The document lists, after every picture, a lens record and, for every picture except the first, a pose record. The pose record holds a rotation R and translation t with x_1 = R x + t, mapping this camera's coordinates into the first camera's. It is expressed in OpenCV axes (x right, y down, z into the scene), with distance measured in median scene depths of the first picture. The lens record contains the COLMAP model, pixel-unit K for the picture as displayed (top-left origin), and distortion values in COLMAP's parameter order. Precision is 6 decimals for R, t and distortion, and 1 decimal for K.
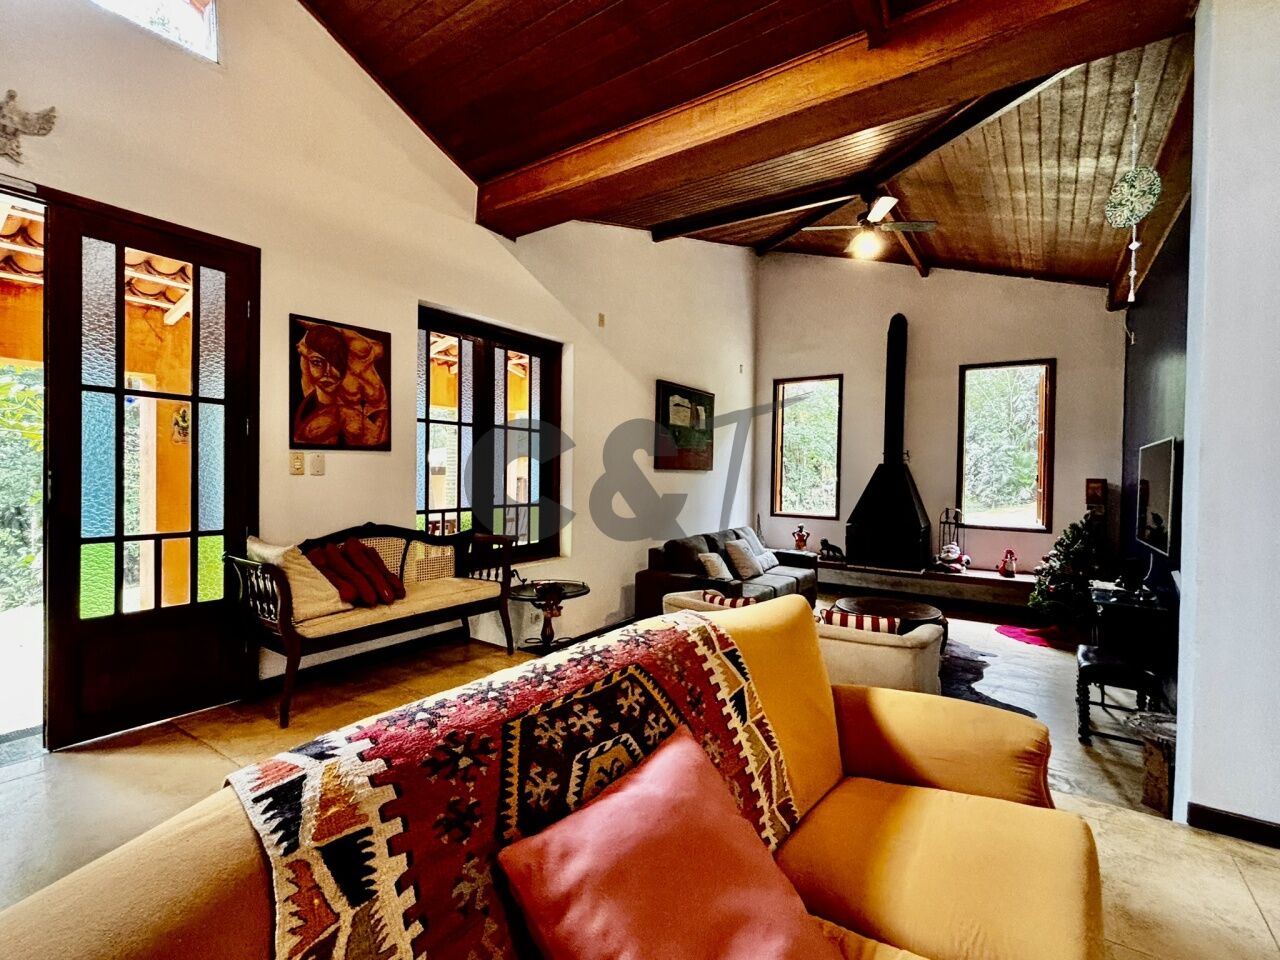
lens RADIAL K [[583.7, 0, 638.3], [0, 583.7, 481.1], [0, 0, 1]] dist [0.002366, -0.000691]
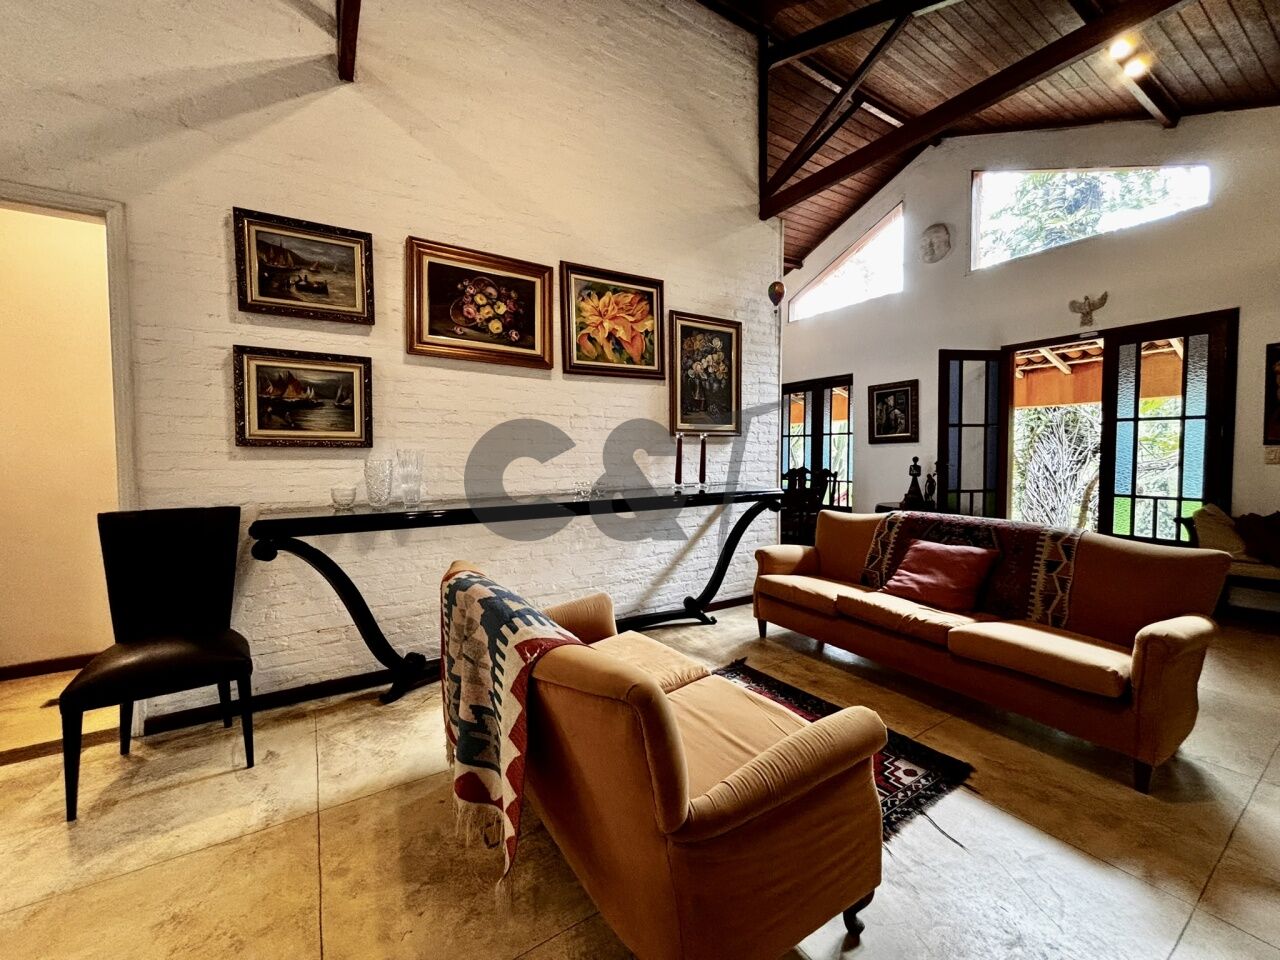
lens RADIAL K [[512.1, 0, 639.2], [0, 512.1, 478.5], [0, 0, 1]] dist [0.001776, -0.000491]
pose [[-0.393819, 0.023394, -0.918890, 0.652634], [-0.022120, 0.999145, 0.034918, 0.008094], [0.918922, 0.034077, -0.392964, 0.086644]]
